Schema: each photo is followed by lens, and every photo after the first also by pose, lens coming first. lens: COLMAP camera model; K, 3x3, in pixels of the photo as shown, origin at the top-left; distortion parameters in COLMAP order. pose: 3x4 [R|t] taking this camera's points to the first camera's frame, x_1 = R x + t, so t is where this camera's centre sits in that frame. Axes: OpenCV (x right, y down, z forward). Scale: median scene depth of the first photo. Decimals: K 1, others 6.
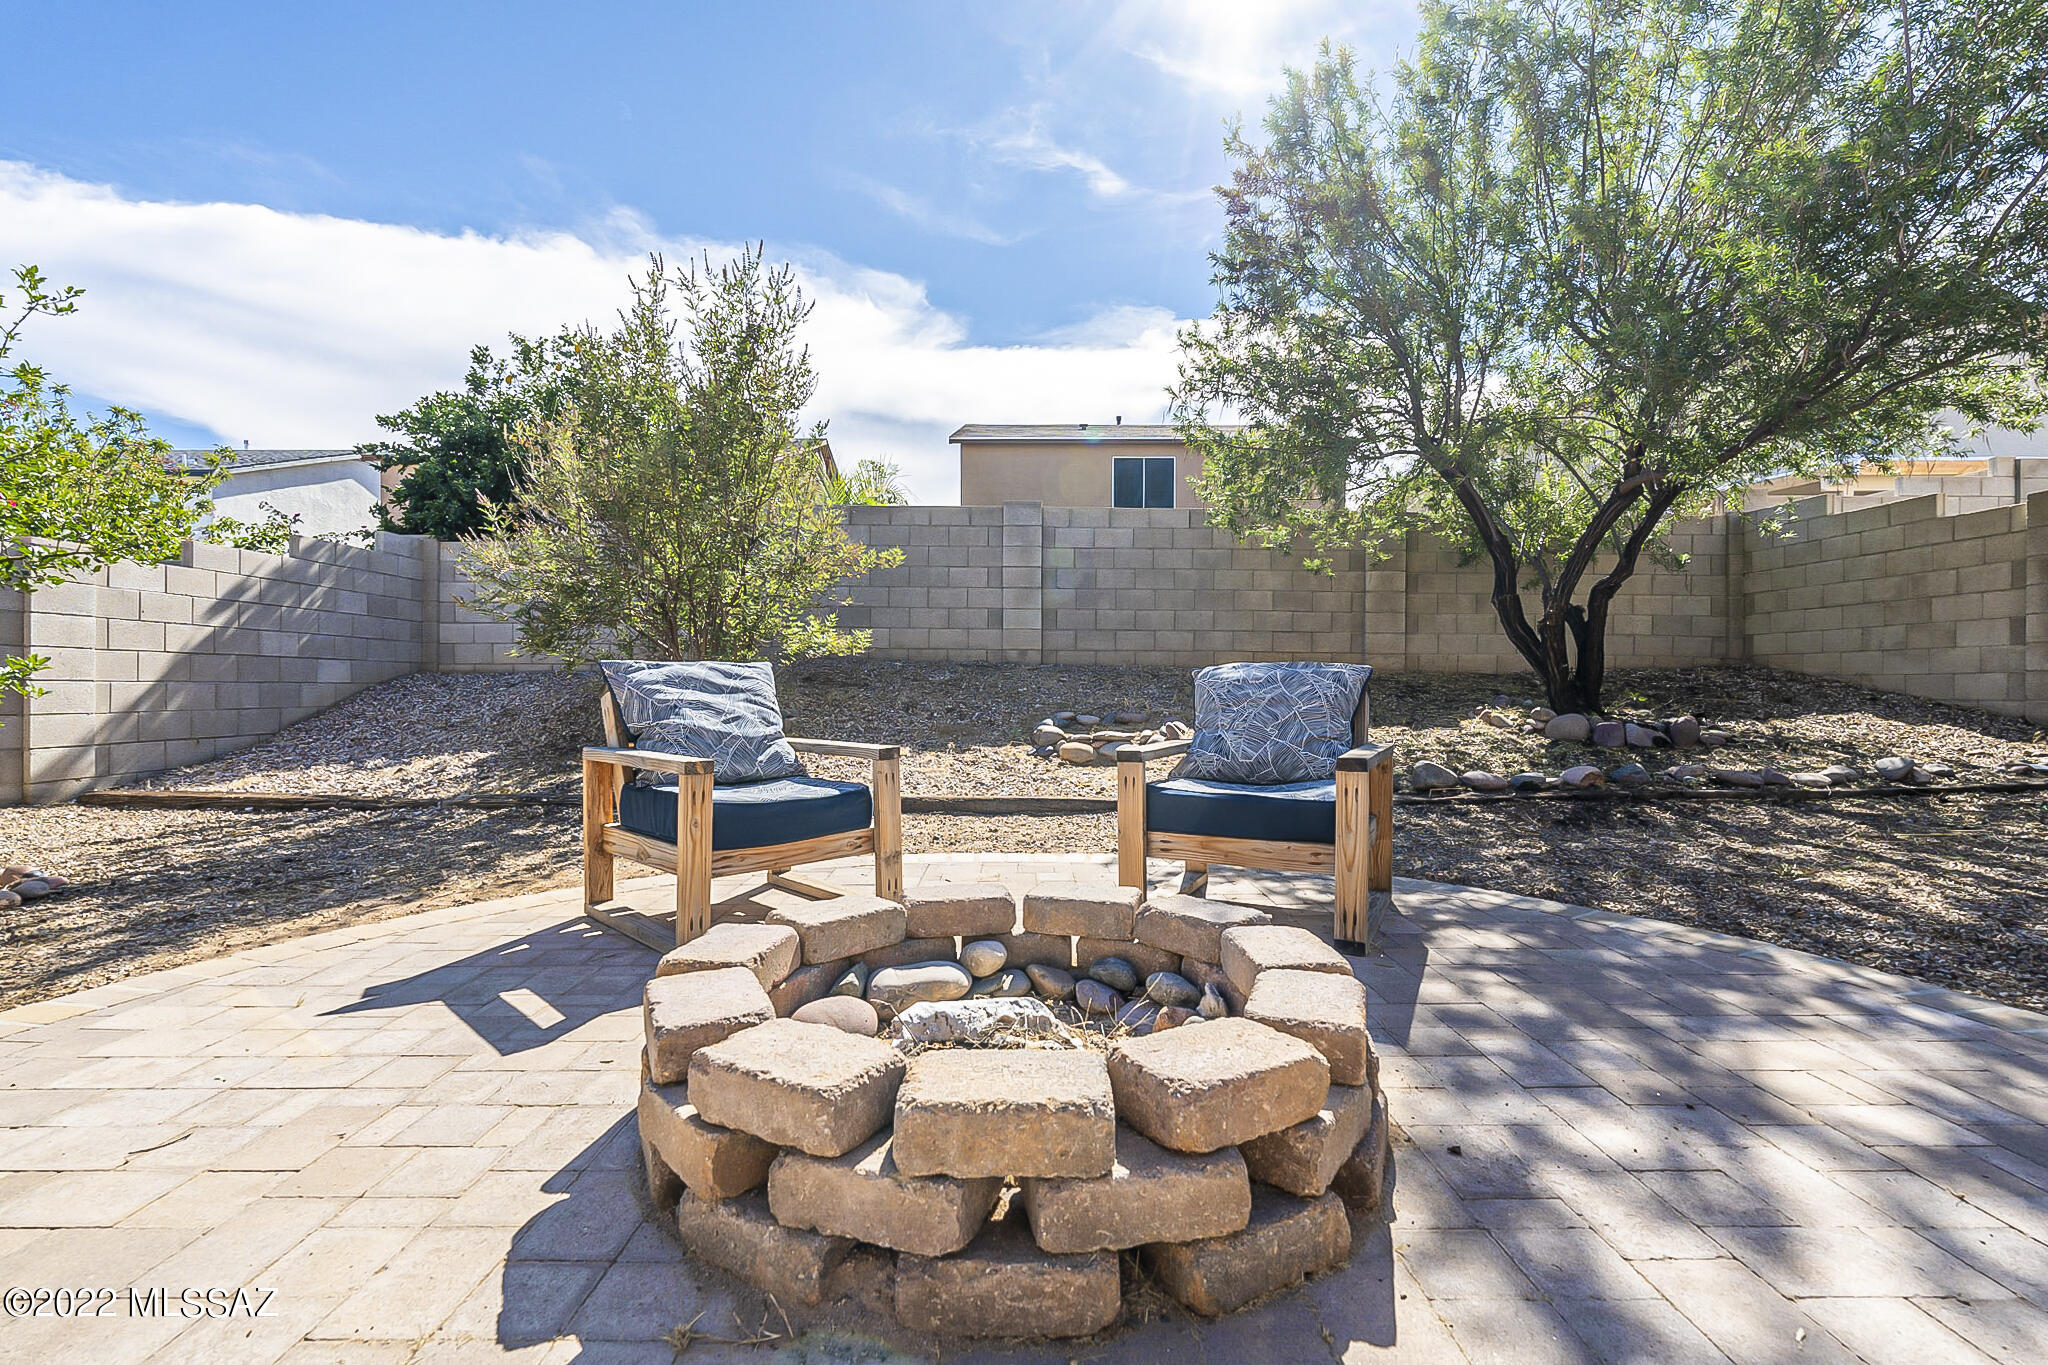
lens RADIAL K [[910.9, 0, 1029.1], [0, 910.9, 686.0], [0, 0, 1]] dist [0.000649, -0.000041]
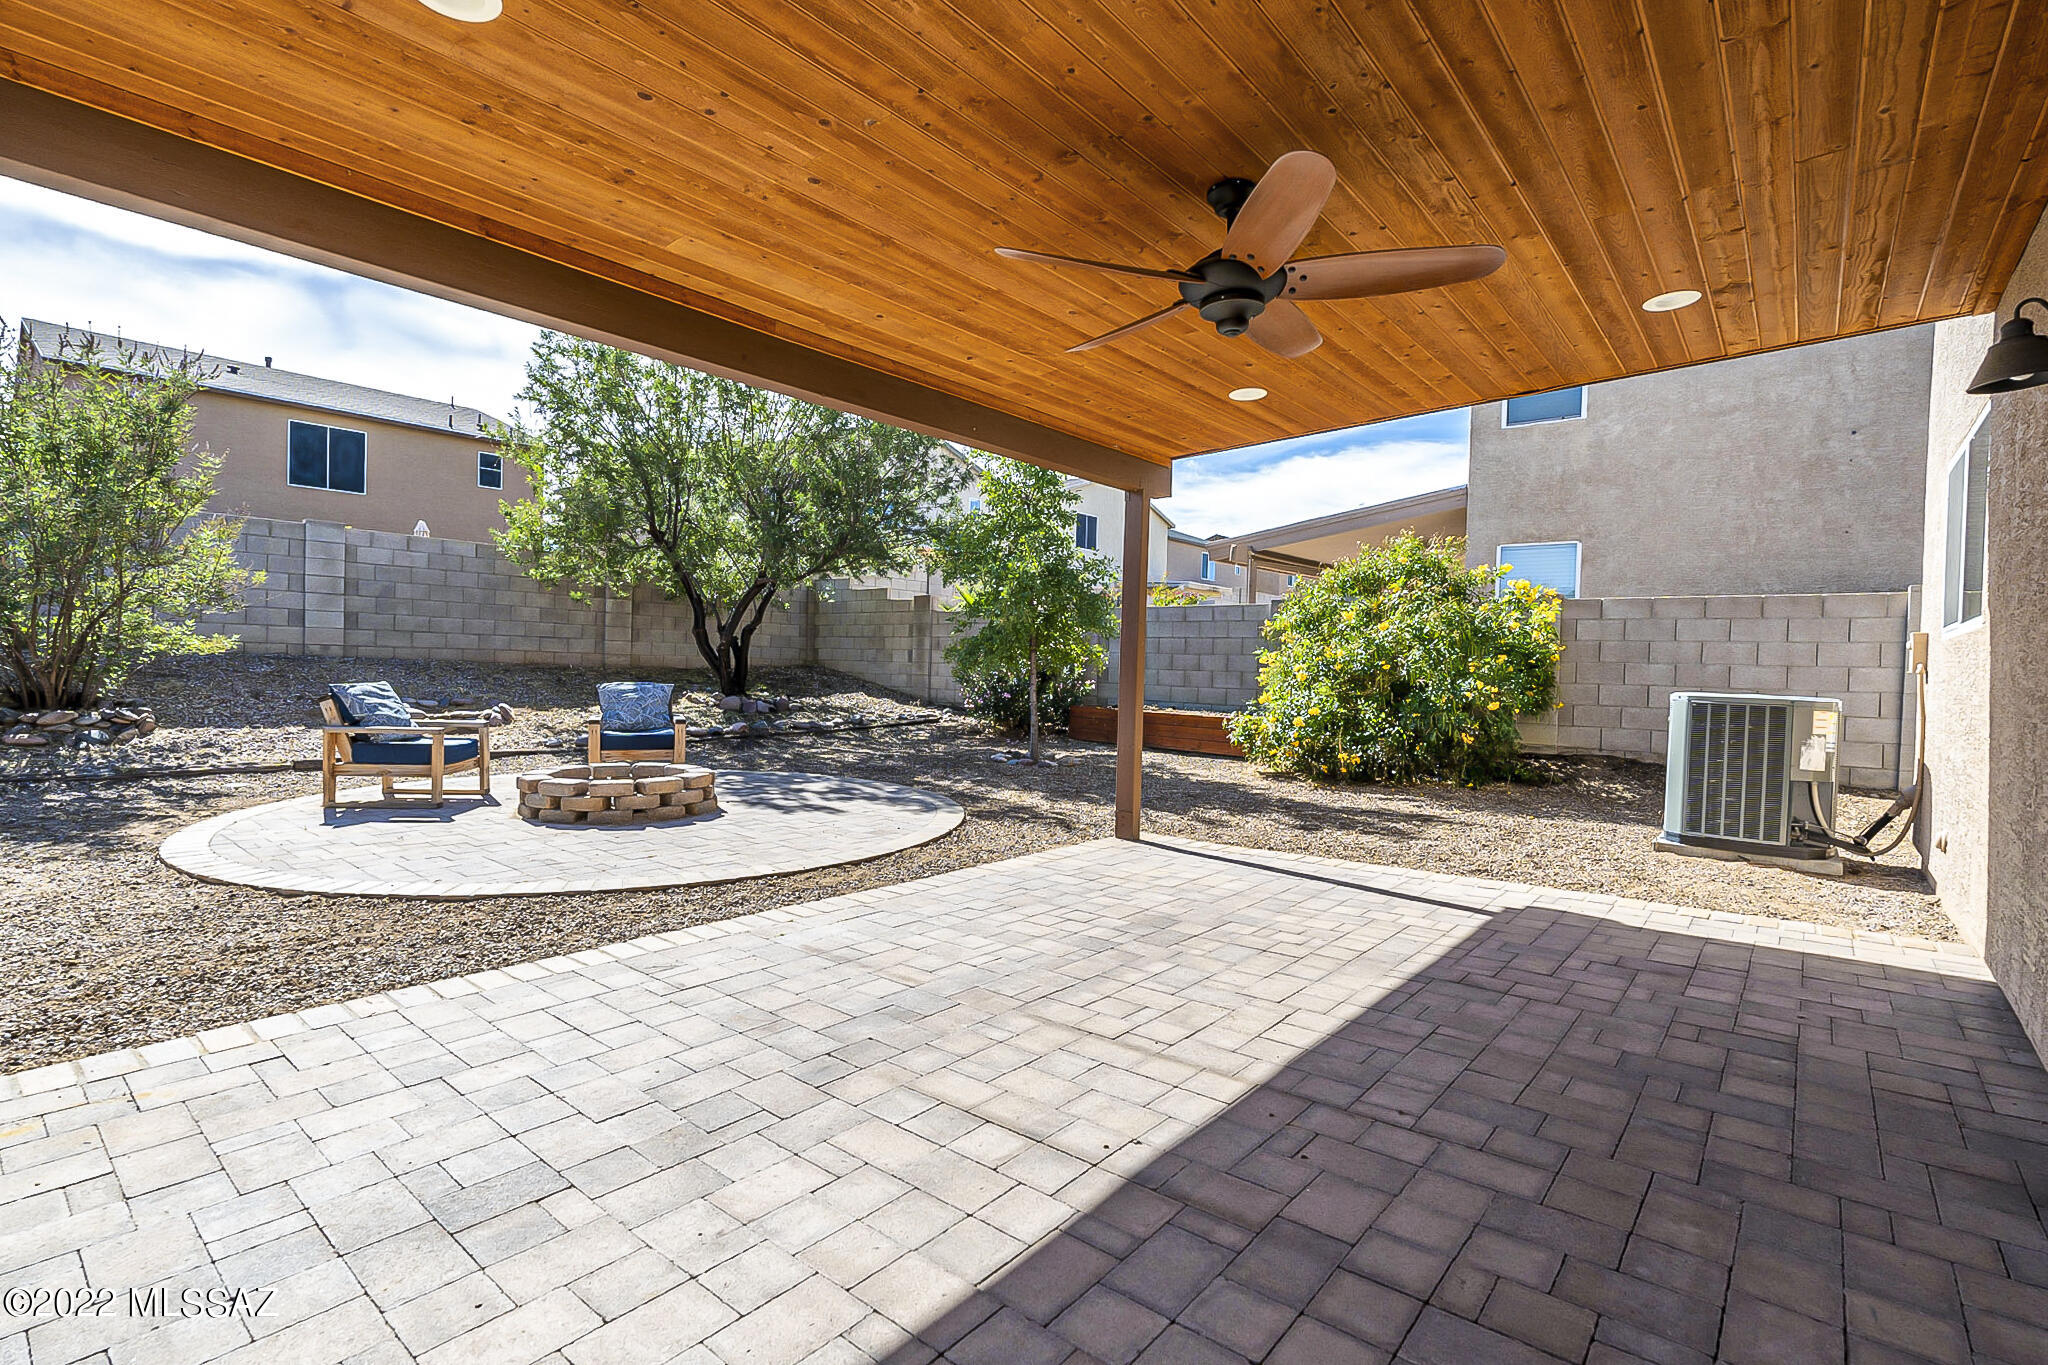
lens RADIAL K [[942.8, 0, 1024.0], [0, 942.8, 682.5], [0, 0, 1]] dist [-0.002076, -0.000439]
pose [[0.651788, -0.001582, 0.758399, -0.447911], [-0.022108, 0.999533, 0.021086, -0.046887], [-0.758079, -0.030510, 0.651449, -0.663189]]
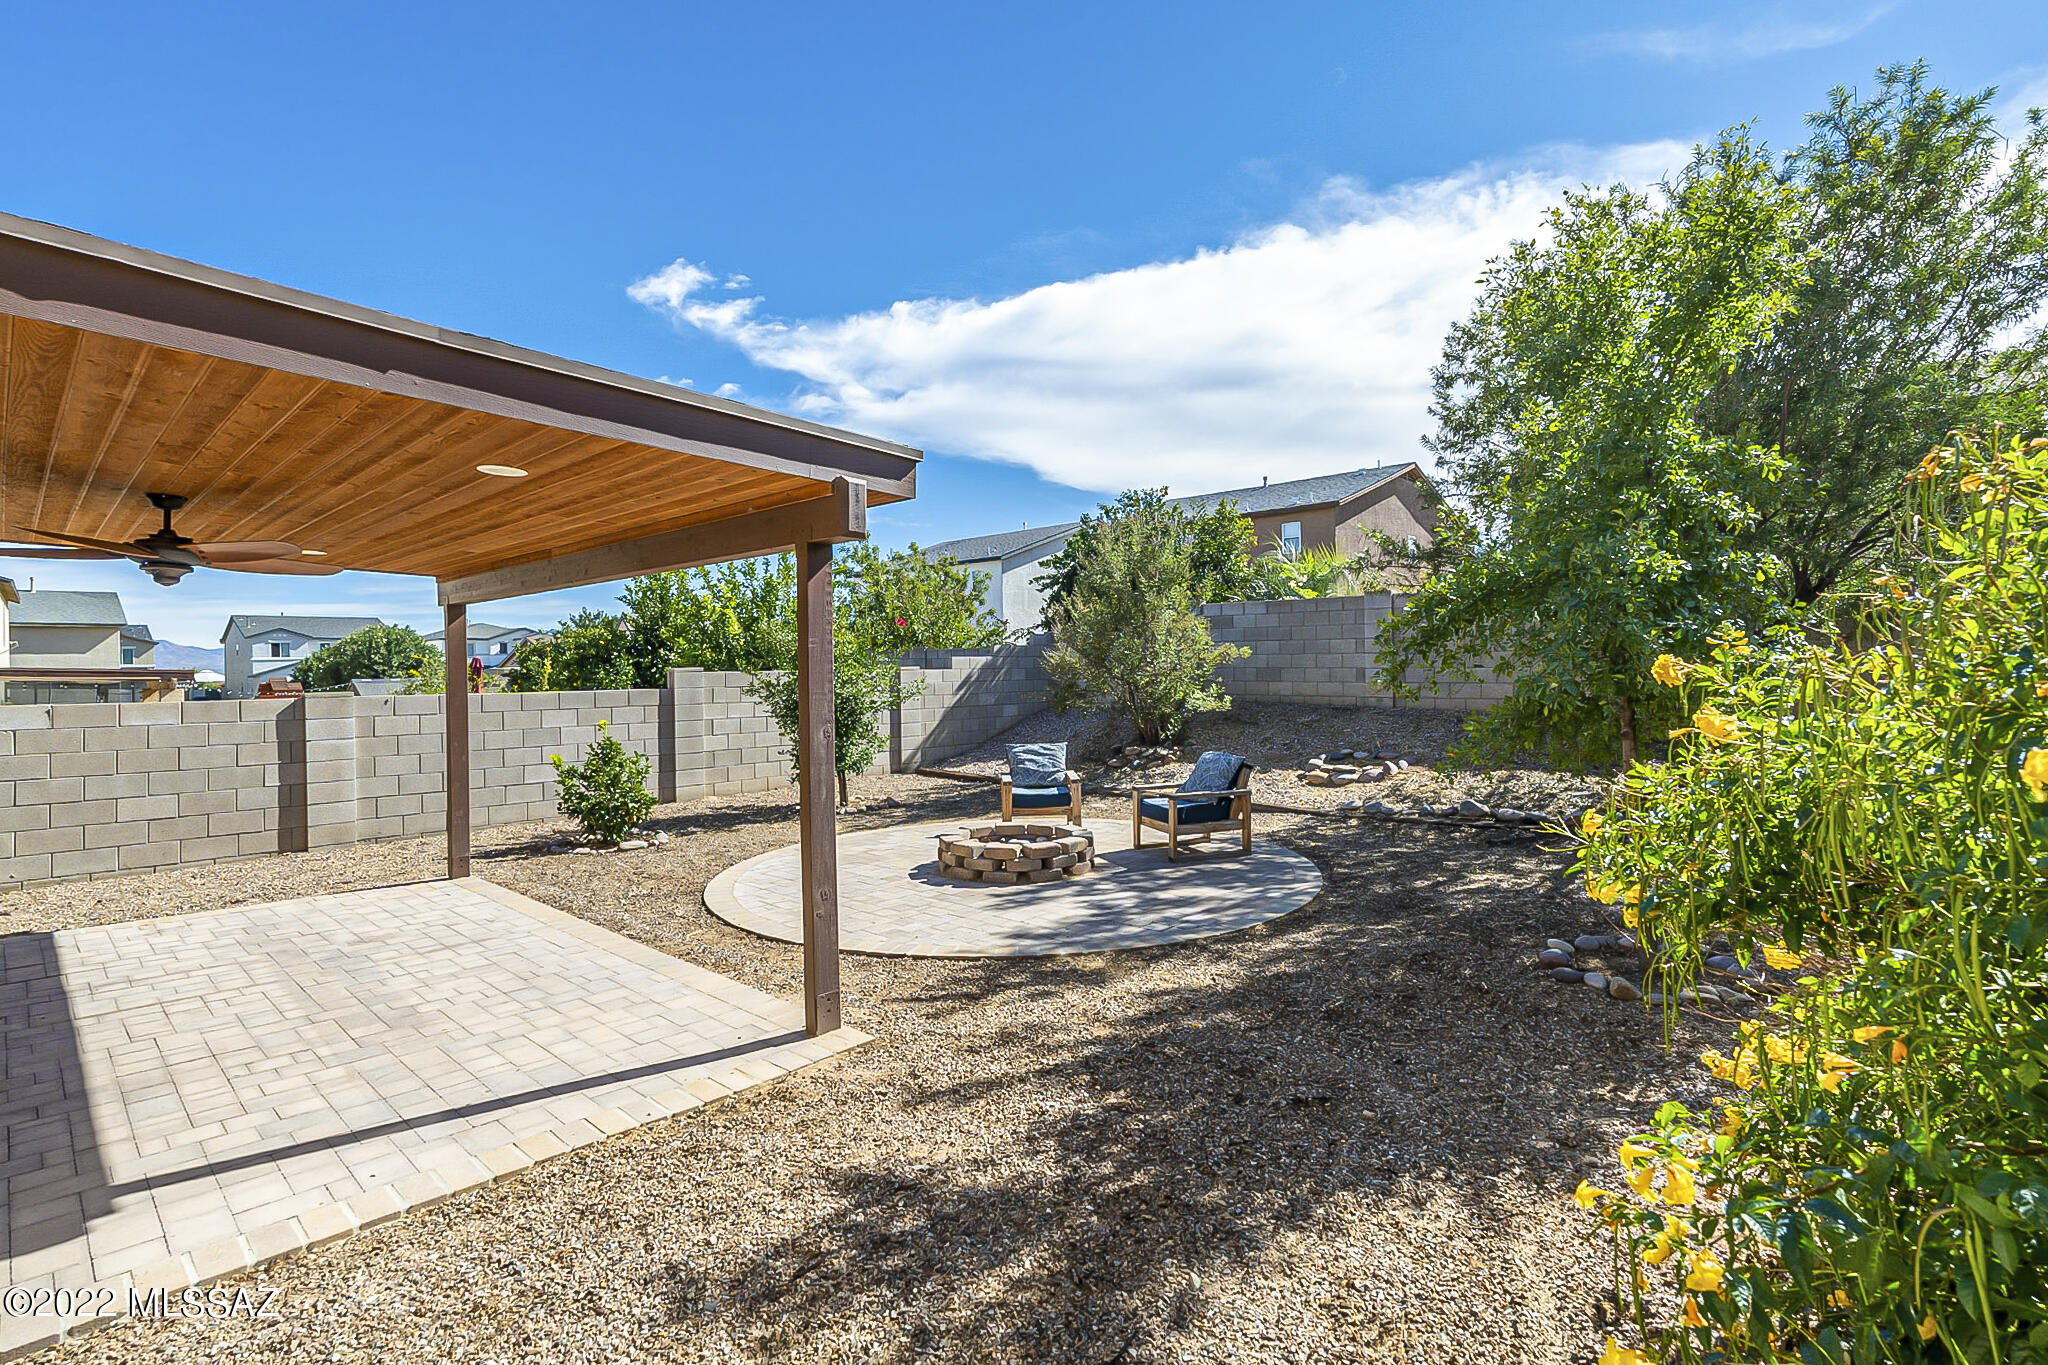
lens RADIAL K [[929.3, 0, 1024.0], [0, 929.3, 682.5], [0, 0, 1]] dist [0.001948, -0.000300]
pose [[0.733419, -0.004055, -0.679765, 0.733210], [0.018170, 0.999742, 0.013640, -0.119599], [0.679534, -0.022356, 0.733303, -0.534323]]
